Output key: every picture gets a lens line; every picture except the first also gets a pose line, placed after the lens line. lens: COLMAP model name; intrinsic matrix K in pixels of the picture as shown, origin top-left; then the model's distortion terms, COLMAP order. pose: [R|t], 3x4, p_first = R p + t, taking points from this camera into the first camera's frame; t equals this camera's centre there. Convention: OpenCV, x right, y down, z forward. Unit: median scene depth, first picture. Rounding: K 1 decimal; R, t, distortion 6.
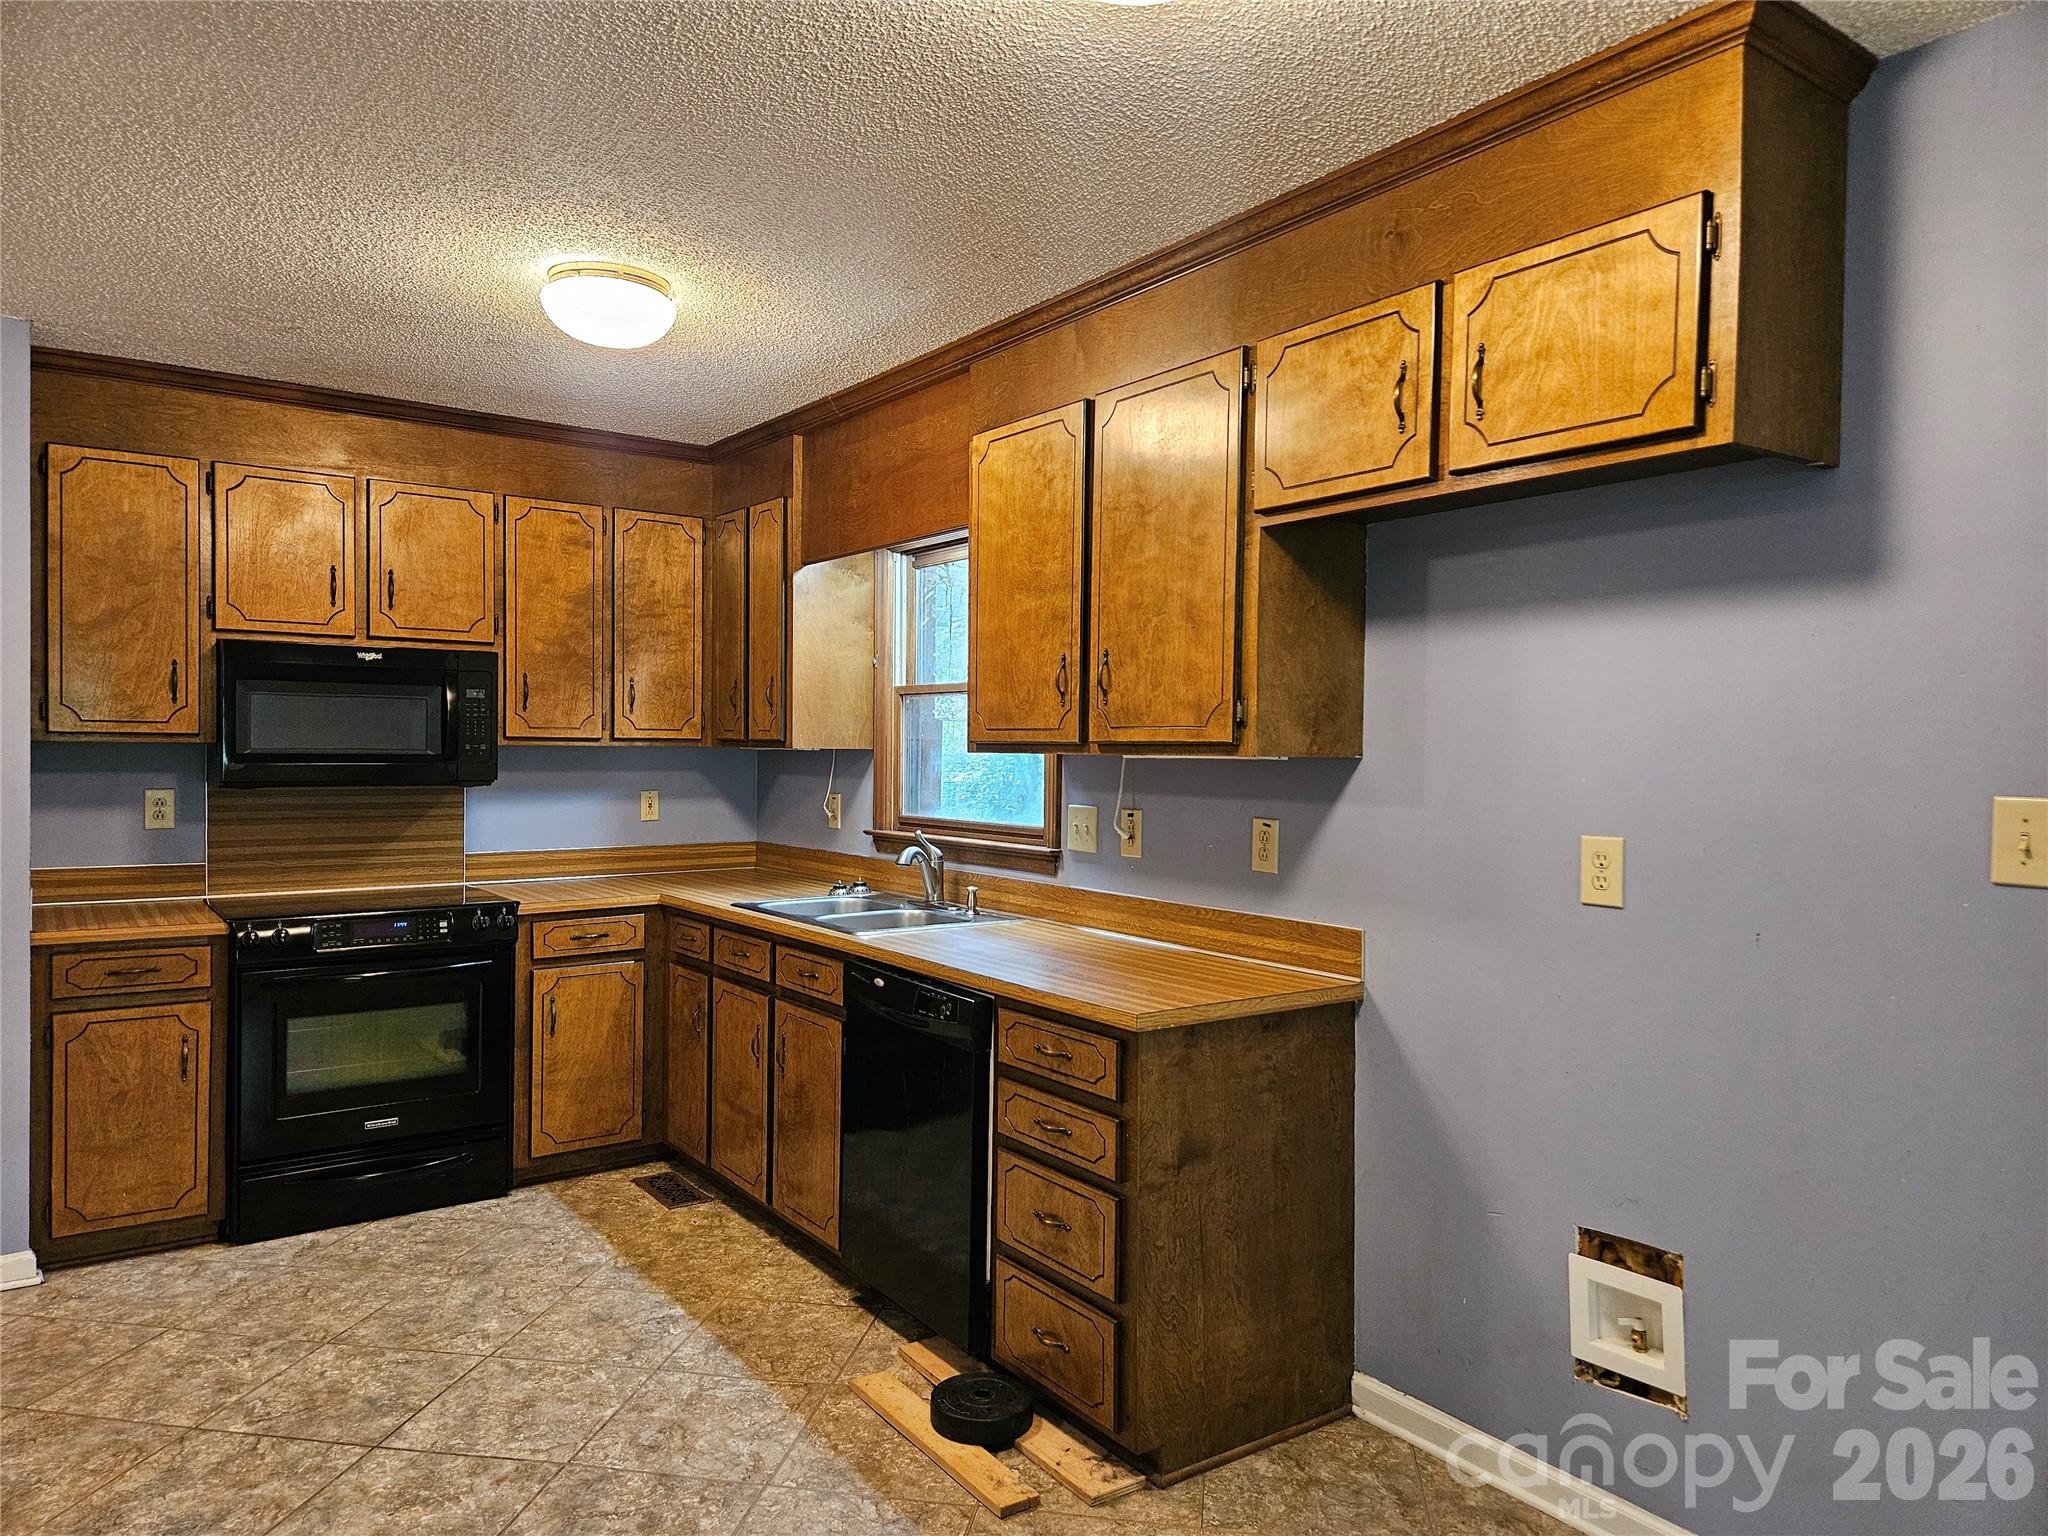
lens RADIAL K [[1370.8, 0, 1024.2], [0, 1370.8, 768.3], [0, 0, 1]] dist [0.032419, -0.010177]
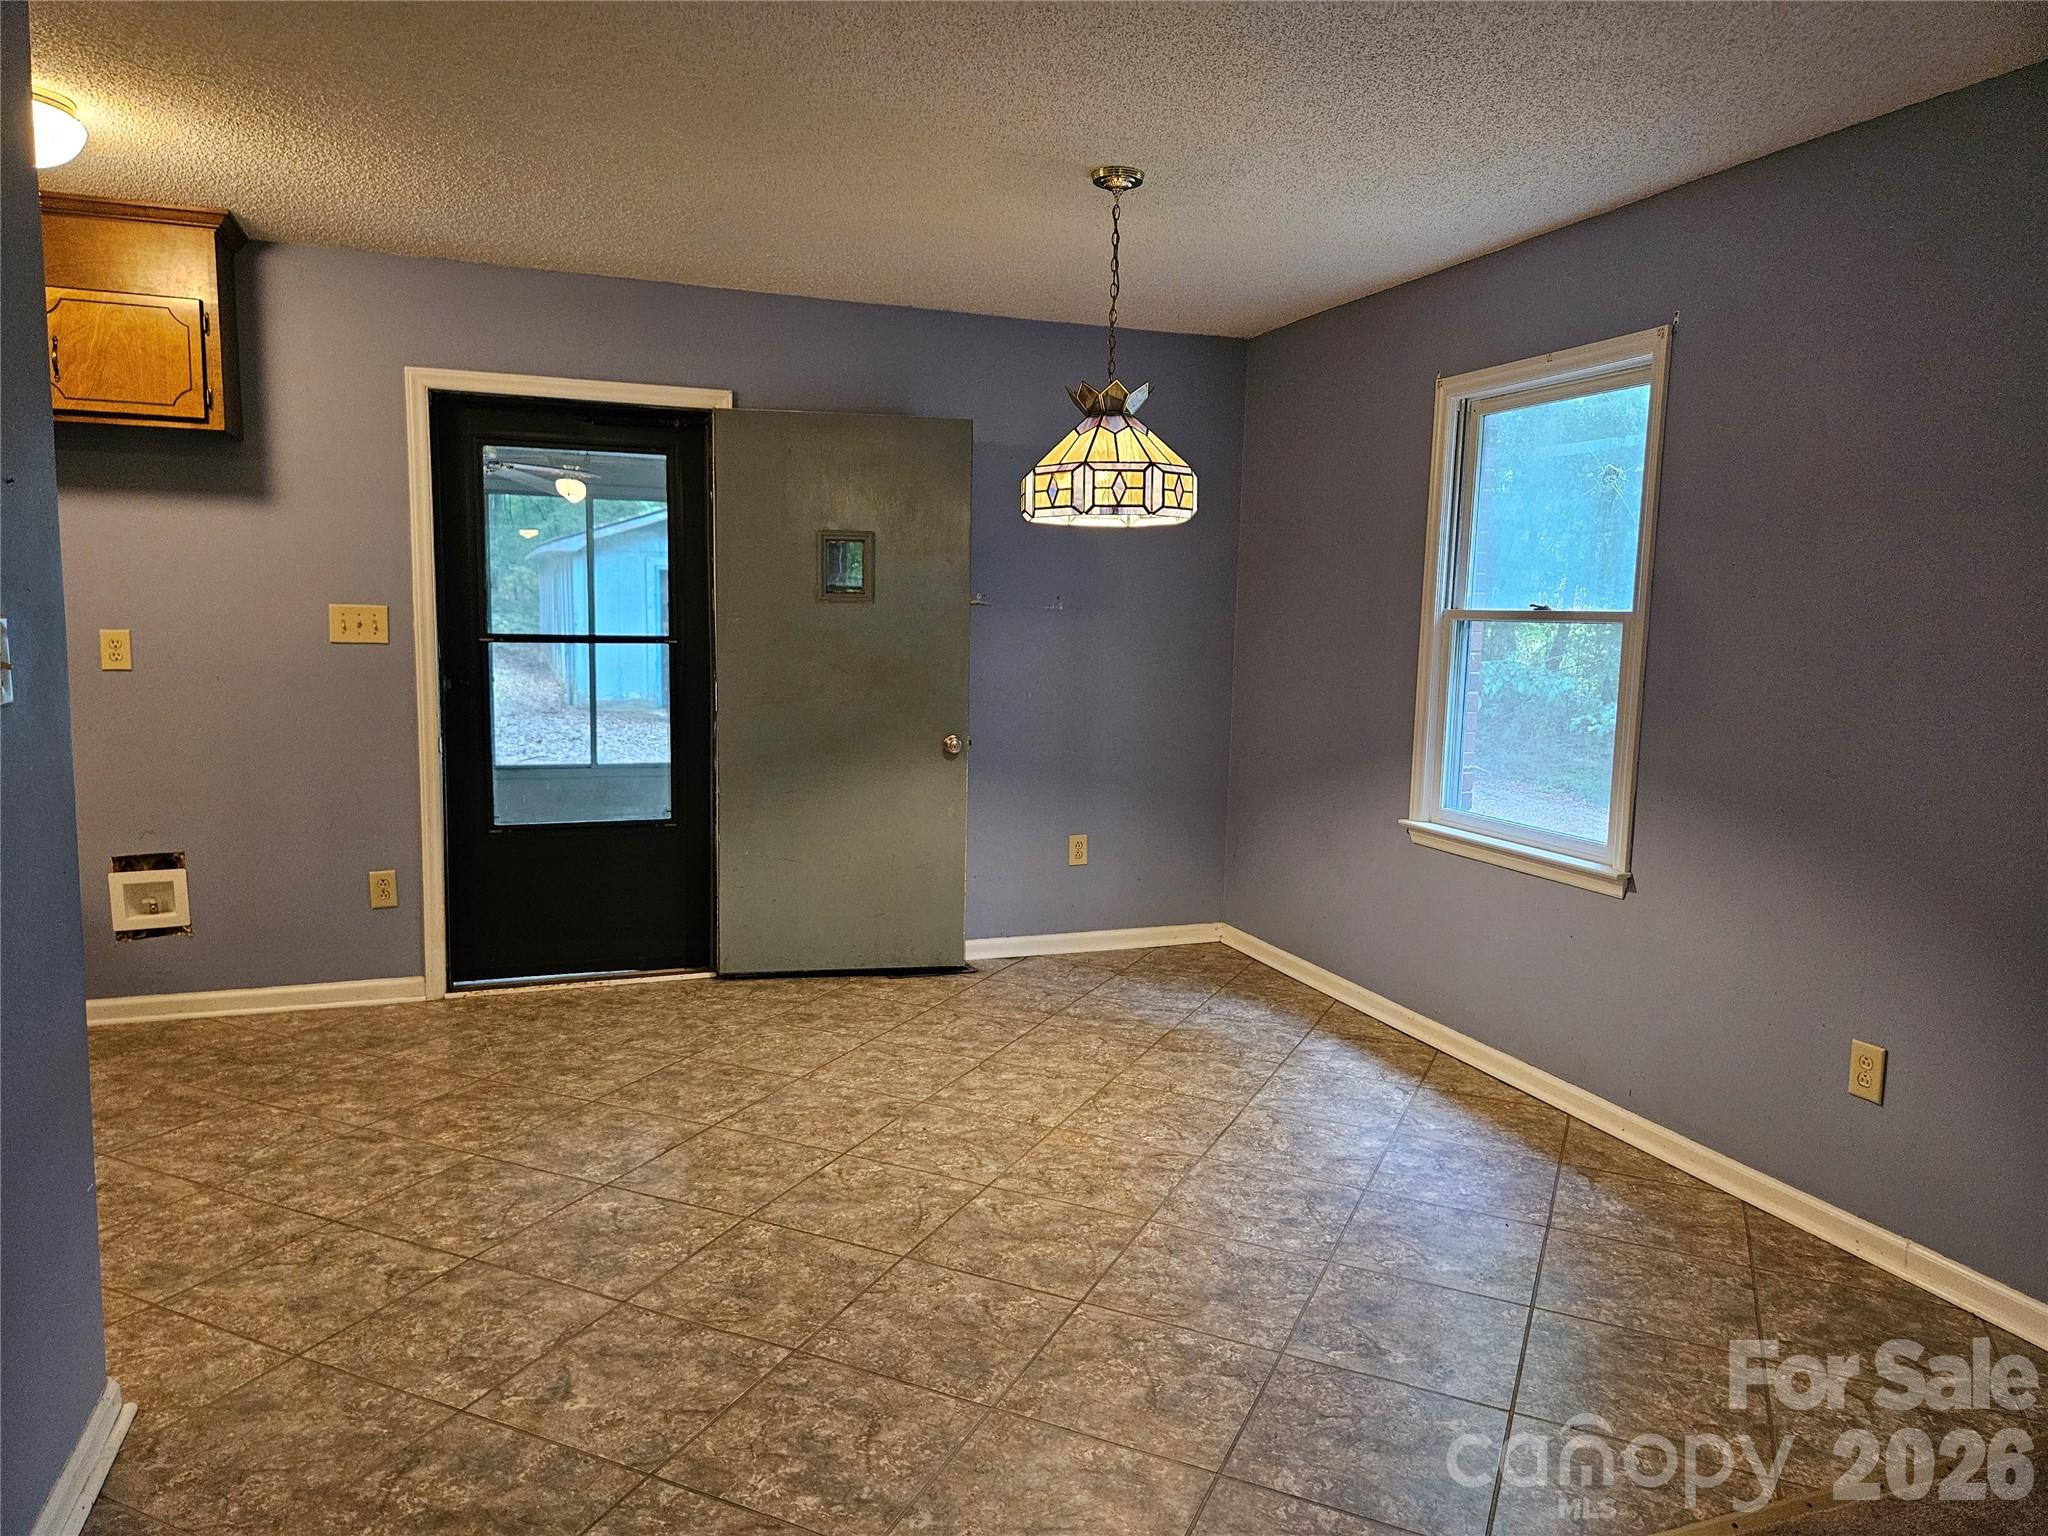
lens RADIAL K [[1370.8, 0, 1021.7], [0, 1370.8, 764.5], [0, 0, 1]] dist [0.032419, -0.010177]
pose [[0.258842, -0.119967, 0.958441, -0.623330], [-0.005955, 0.992040, 0.125781, -0.005467], [-0.965901, -0.038265, 0.256067, -0.352302]]
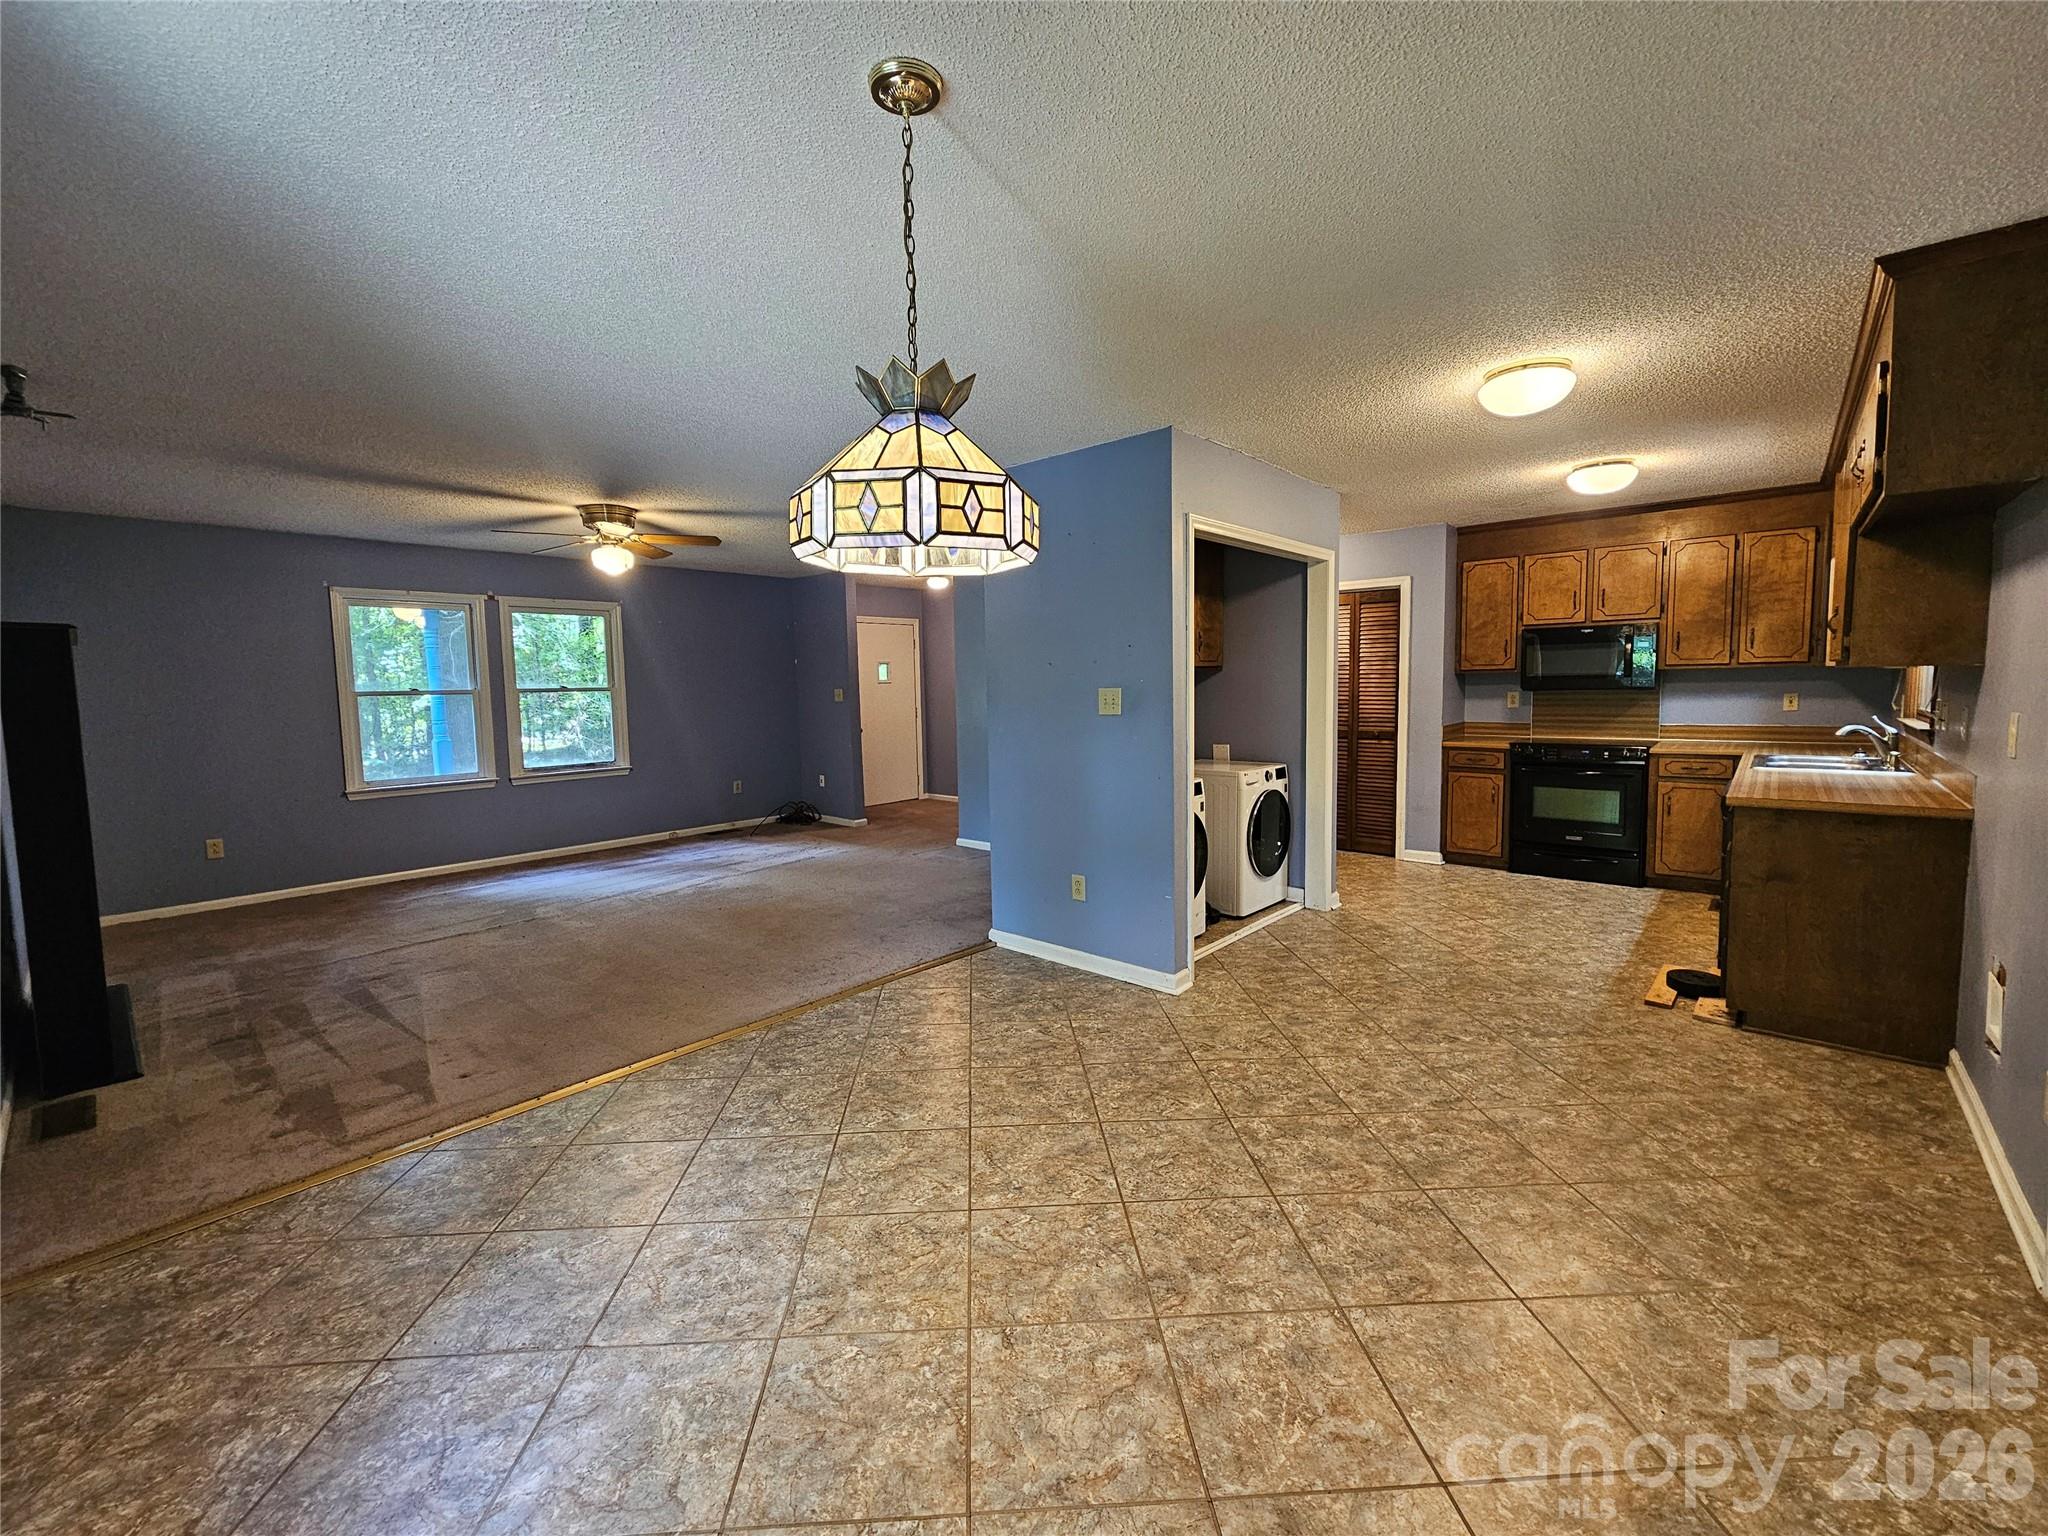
lens RADIAL K [[840.8, 0, 1021.0], [0, 840.8, 755.4], [0, 0, 1]] dist [-0.000877, 0.000070]
pose [[0.225823, 0.070520, -0.971612, 0.713735], [0.009405, 0.997172, 0.074561, 0.009716], [0.974123, -0.025976, 0.224521, -0.209165]]
